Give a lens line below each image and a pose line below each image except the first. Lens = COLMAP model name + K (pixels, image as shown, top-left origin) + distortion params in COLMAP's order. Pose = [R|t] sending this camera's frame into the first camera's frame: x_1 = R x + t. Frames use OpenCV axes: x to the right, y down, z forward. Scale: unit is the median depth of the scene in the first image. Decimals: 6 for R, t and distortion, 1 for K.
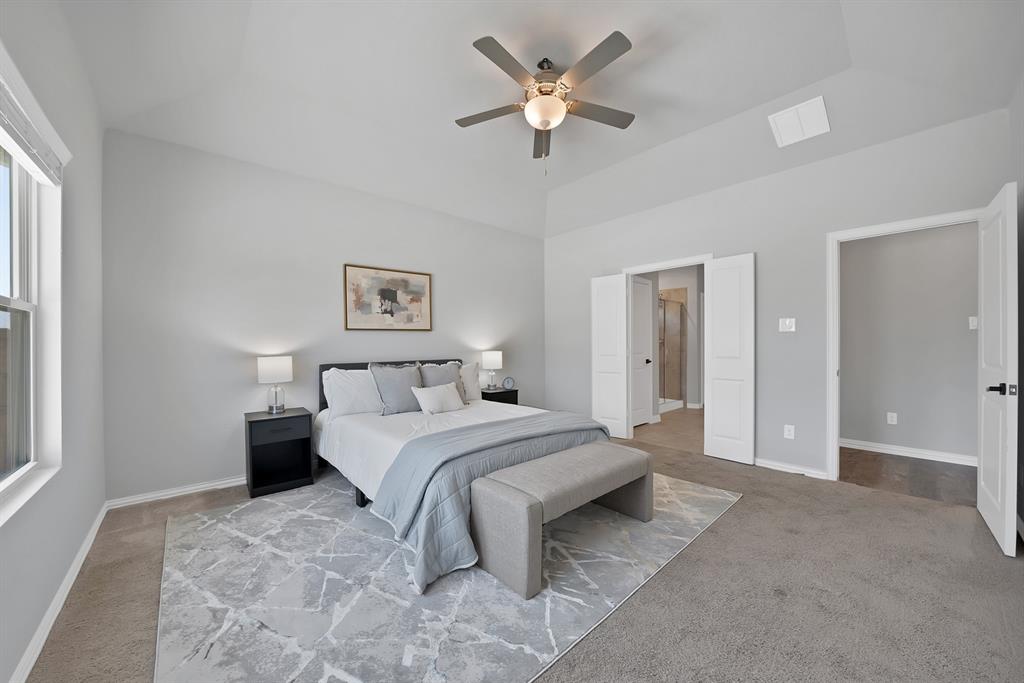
lens RADIAL K [[363.3, 0, 514.5], [0, 363.3, 343.2], [0, 0, 1]] dist [-0.003108, 0.000380]
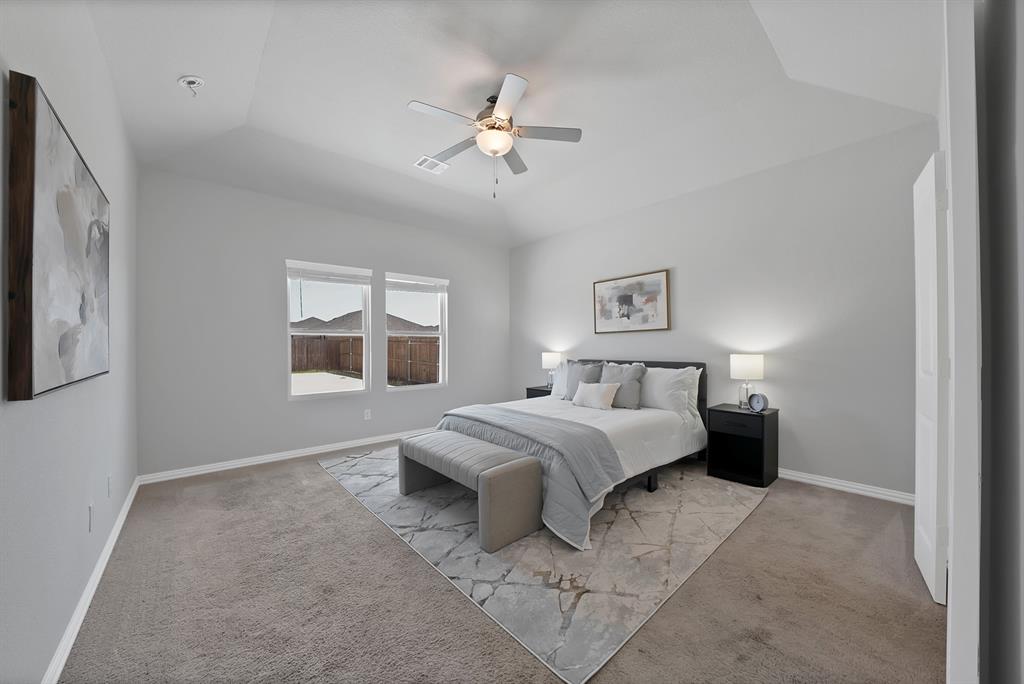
lens RADIAL K [[363.3, 0, 516.4], [0, 363.3, 343.2], [0, 0, 1]] dist [-0.003108, 0.000380]
pose [[-0.004298, 0.001107, -0.999990, 0.756420], [0.008521, 0.999963, 0.001071, -0.005022], [0.999954, -0.008516, -0.004307, 0.664345]]
